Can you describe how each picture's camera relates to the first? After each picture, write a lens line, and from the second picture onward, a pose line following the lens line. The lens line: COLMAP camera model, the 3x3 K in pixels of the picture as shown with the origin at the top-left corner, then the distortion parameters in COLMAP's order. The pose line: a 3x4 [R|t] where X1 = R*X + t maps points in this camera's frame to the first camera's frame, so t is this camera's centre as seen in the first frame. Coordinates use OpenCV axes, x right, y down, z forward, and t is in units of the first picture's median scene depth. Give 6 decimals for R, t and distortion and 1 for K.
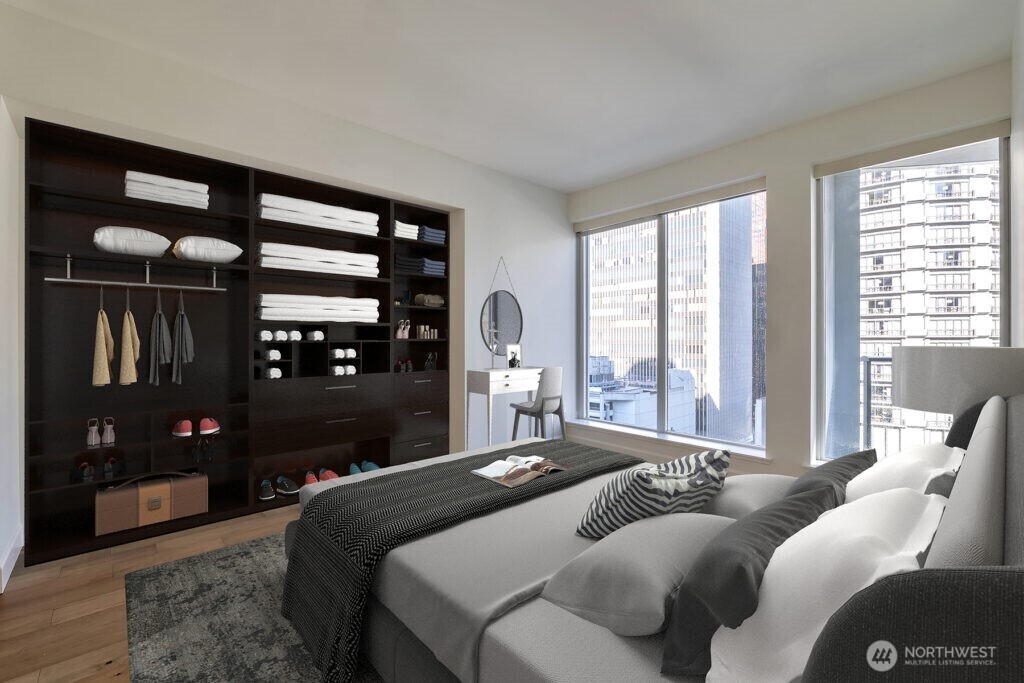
lens RADIAL K [[434.0, 0, 513.5], [0, 434.0, 338.4], [0, 0, 1]] dist [-0.010844, -0.001202]
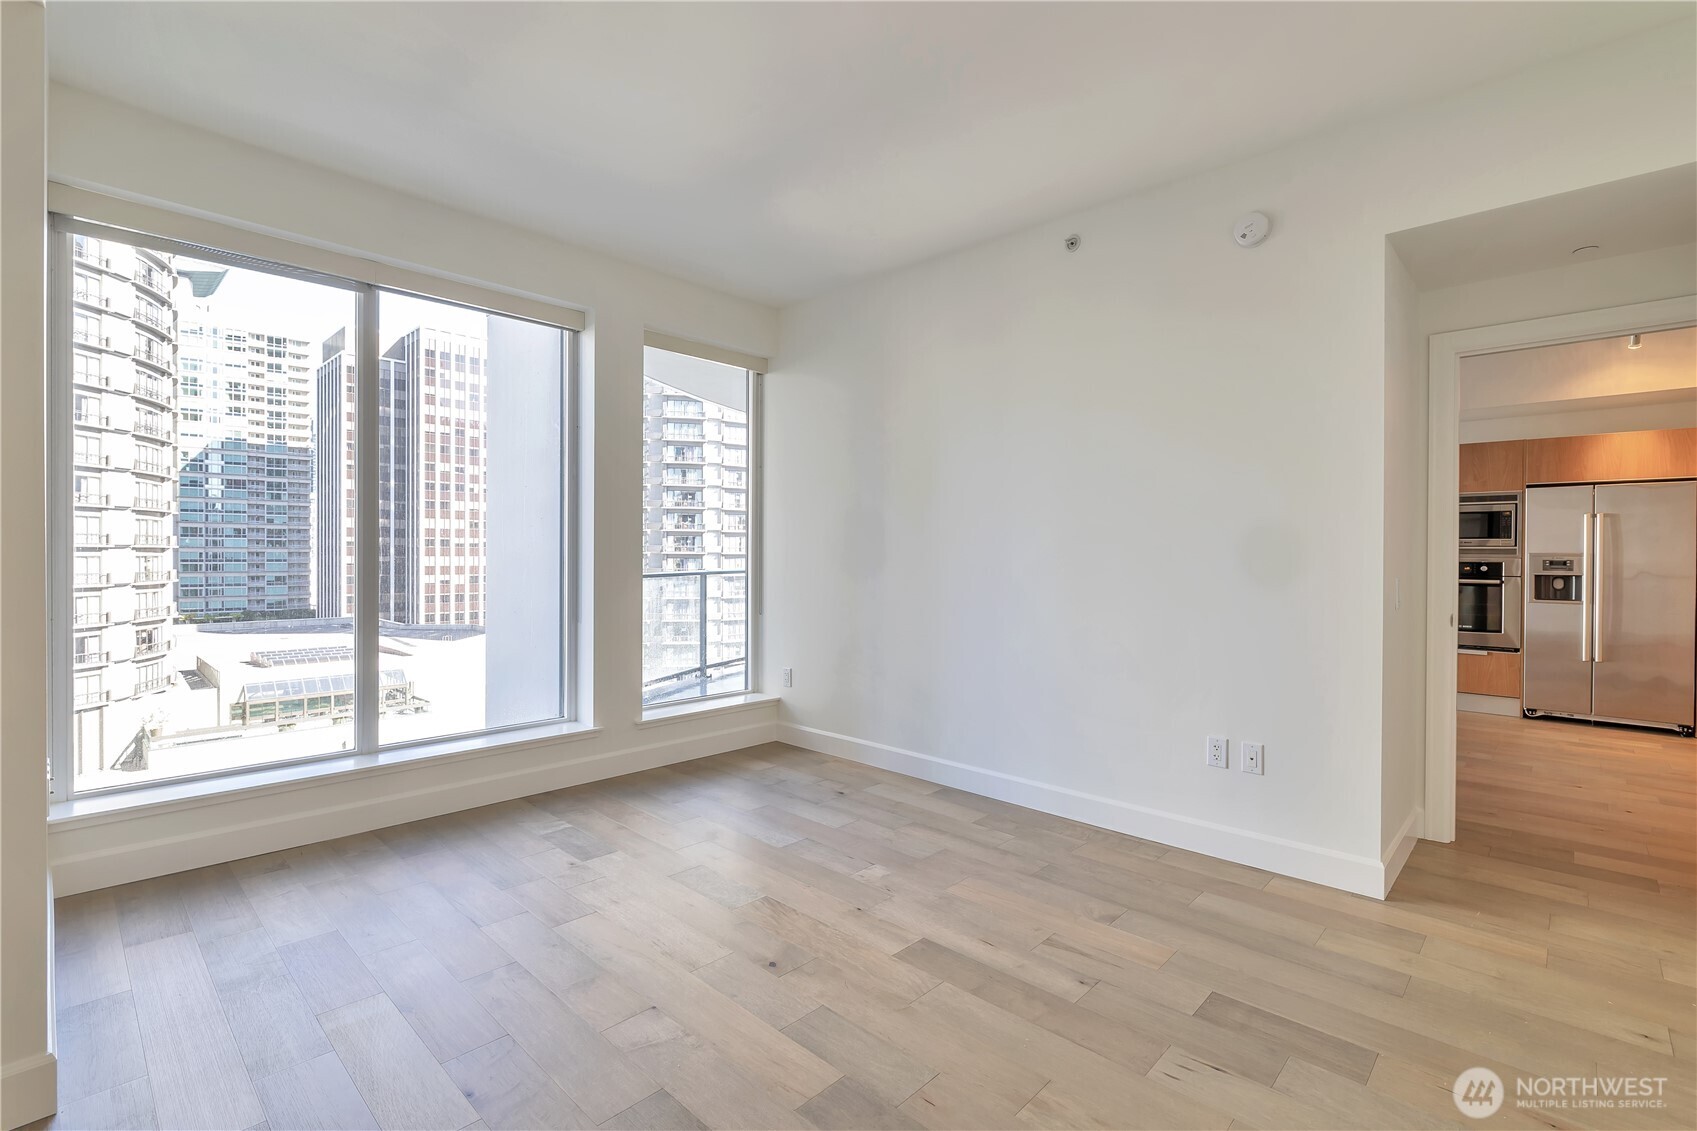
lens RADIAL K [[758.5, 0, 855.9], [0, 758.5, 561.8], [0, 0, 1]] dist [-0.008406, 0.000714]
pose [[-0.073553, -0.010635, 0.997235, -0.036850], [-0.005975, 0.999930, 0.010223, 0.000775], [-0.997273, -0.005207, -0.073612, 0.044222]]
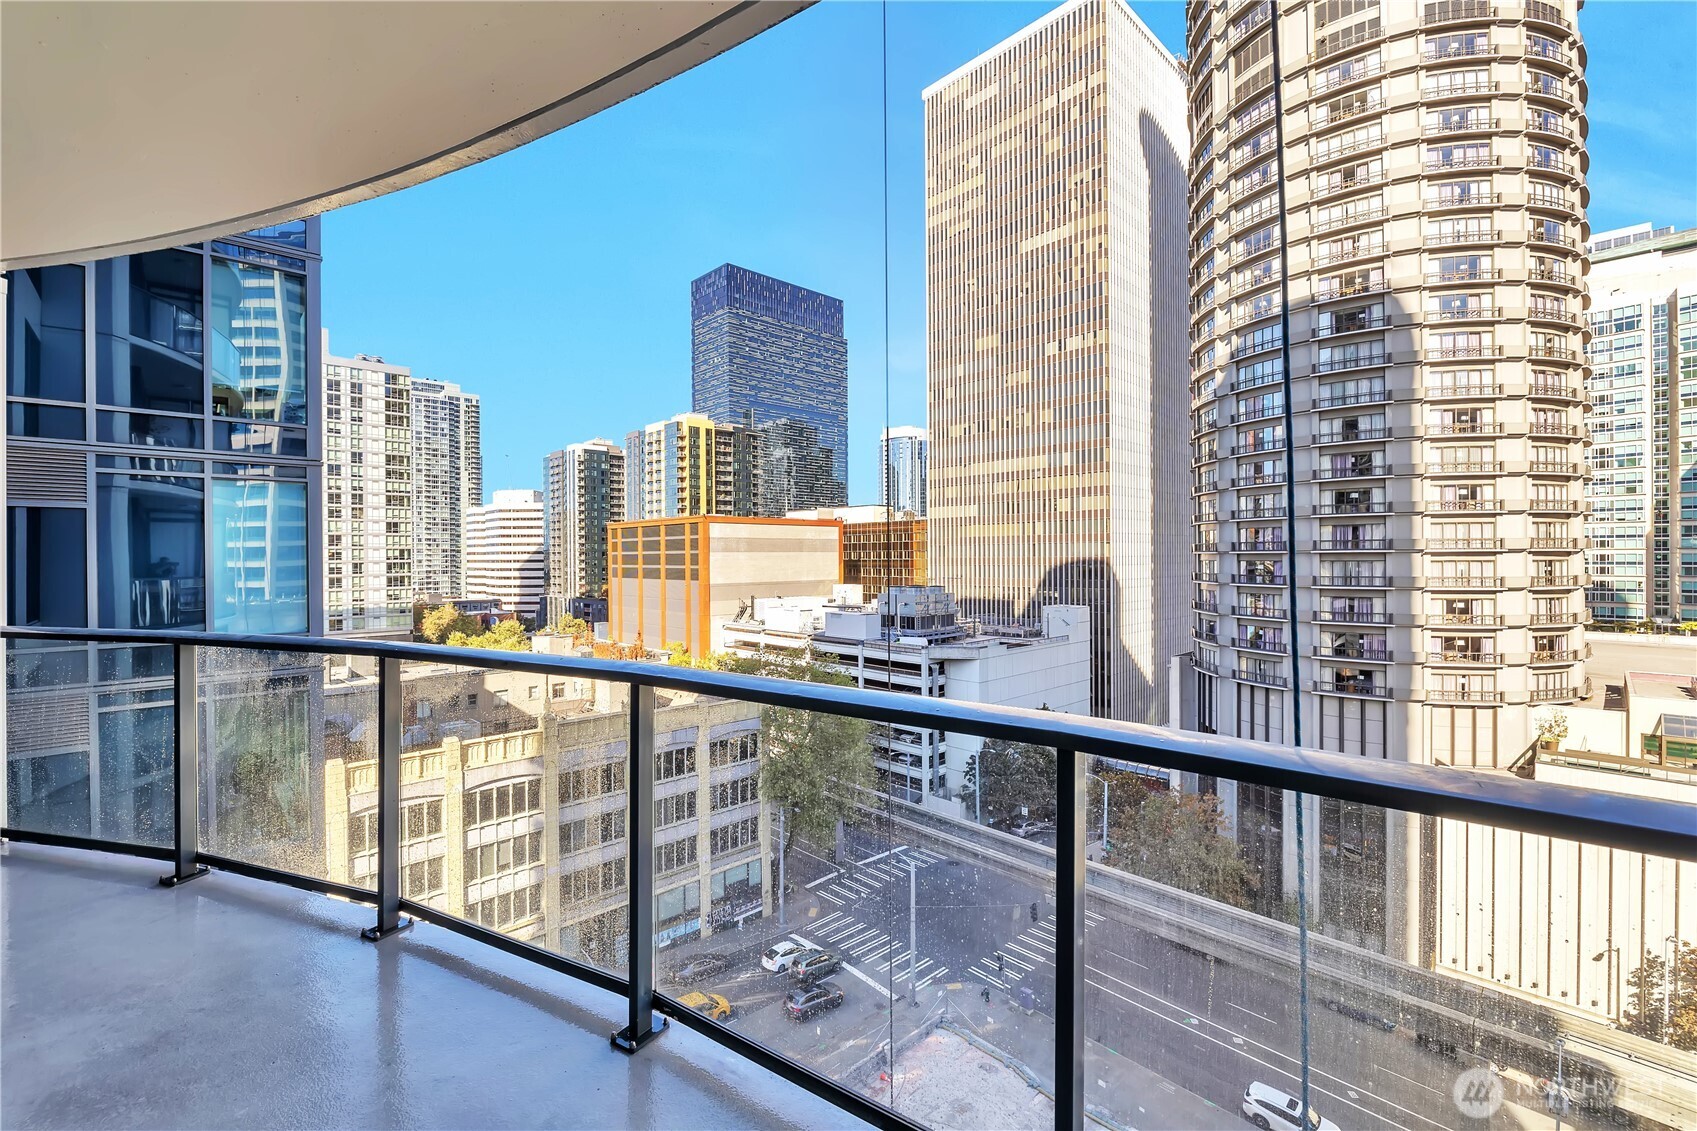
lens RADIAL K [[719.3, 0, 848.0], [0, 719.3, 560.1], [0, 0, 1]] dist [-0.010844, -0.001202]
pose [[0.999831, -0.005816, 0.017412, 0.134885], [0.005709, 0.999965, 0.006191, -0.001997], [-0.017448, -0.006090, 0.999829, 0.012611]]
